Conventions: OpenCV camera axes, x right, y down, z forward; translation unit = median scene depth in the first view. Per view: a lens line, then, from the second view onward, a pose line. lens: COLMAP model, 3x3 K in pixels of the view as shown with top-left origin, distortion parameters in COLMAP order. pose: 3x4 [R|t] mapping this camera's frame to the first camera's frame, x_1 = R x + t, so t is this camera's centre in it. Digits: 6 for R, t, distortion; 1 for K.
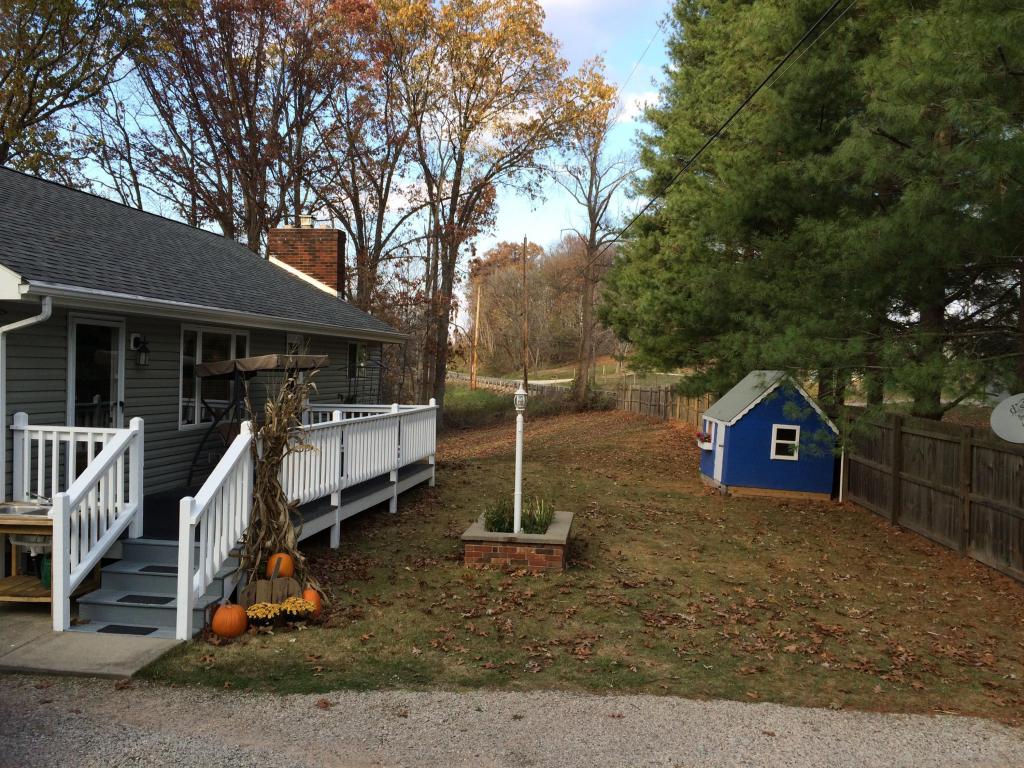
lens RADIAL K [[872.4, 0, 511.8], [0, 872.4, 386.2], [0, 0, 1]] dist [0.081495, -0.104164]
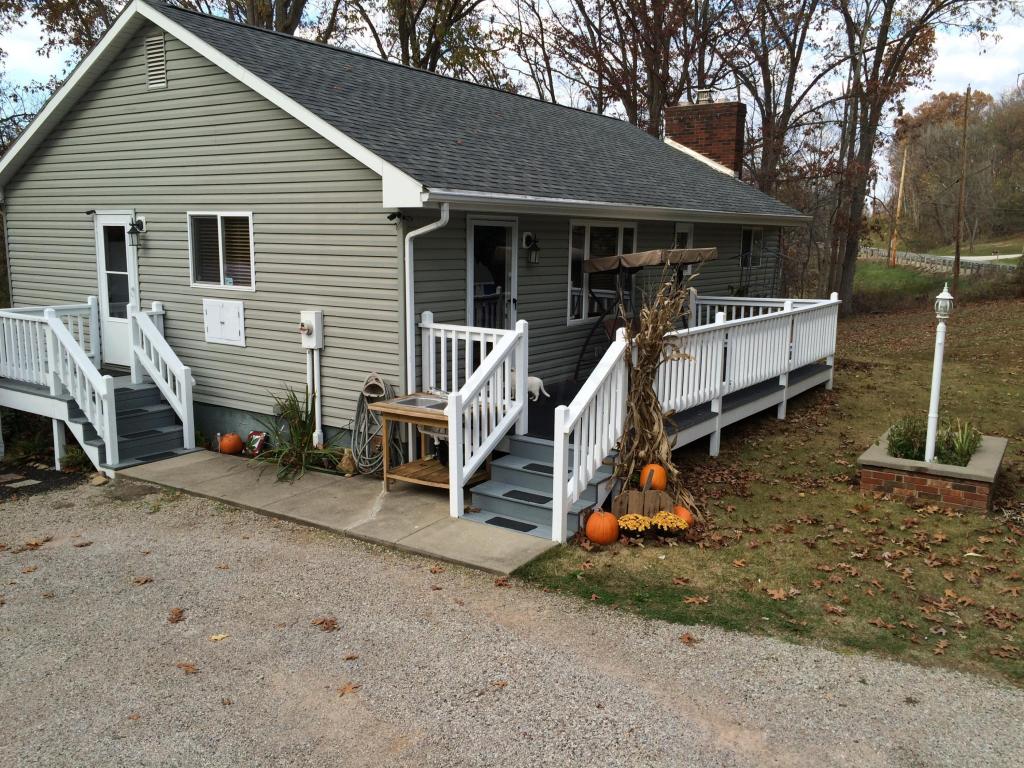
lens RADIAL K [[872.4, 0, 515.1], [0, 872.4, 383.1], [0, 0, 1]] dist [0.081495, -0.104164]
pose [[0.902878, 0.059126, -0.425811, 0.004096], [0.000061, 0.990479, 0.137661, -0.026444], [0.429897, -0.124317, 0.894279, 0.065552]]
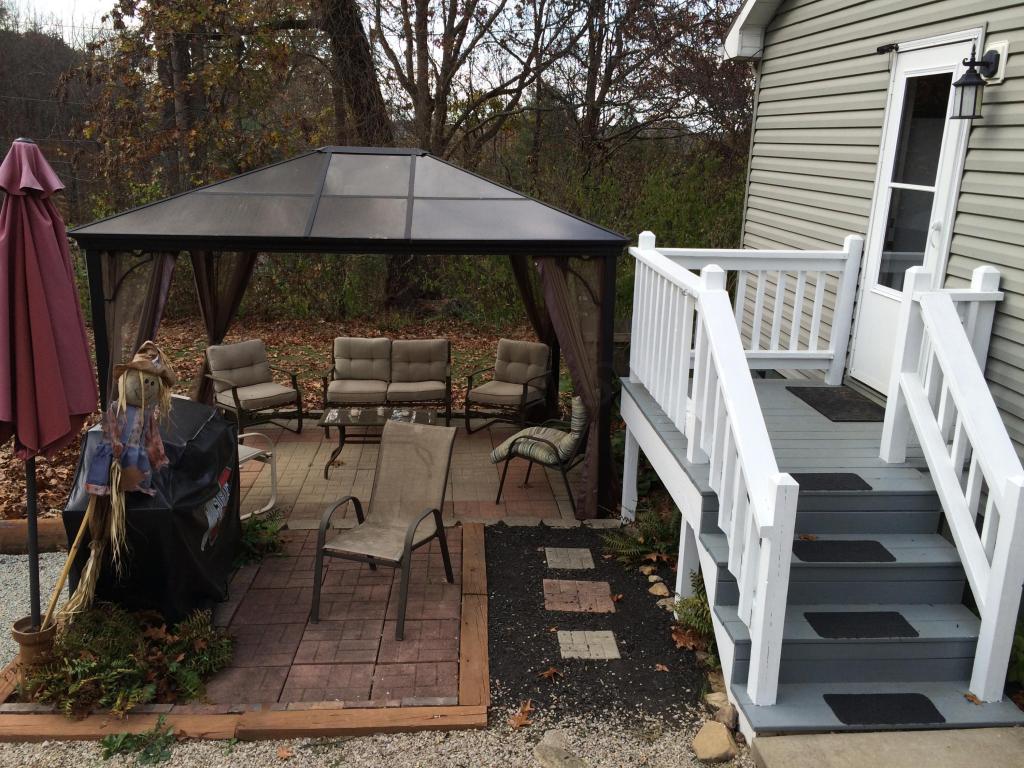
lens RADIAL K [[872.4, 0, 509.5], [0, 872.4, 384.6], [0, 0, 1]] dist [0.081495, -0.104164]
pose [[0.232010, 0.247556, -0.940685, -0.178526], [-0.041159, 0.968705, 0.244778, -0.022501], [0.971842, -0.018073, 0.234938, 0.235055]]
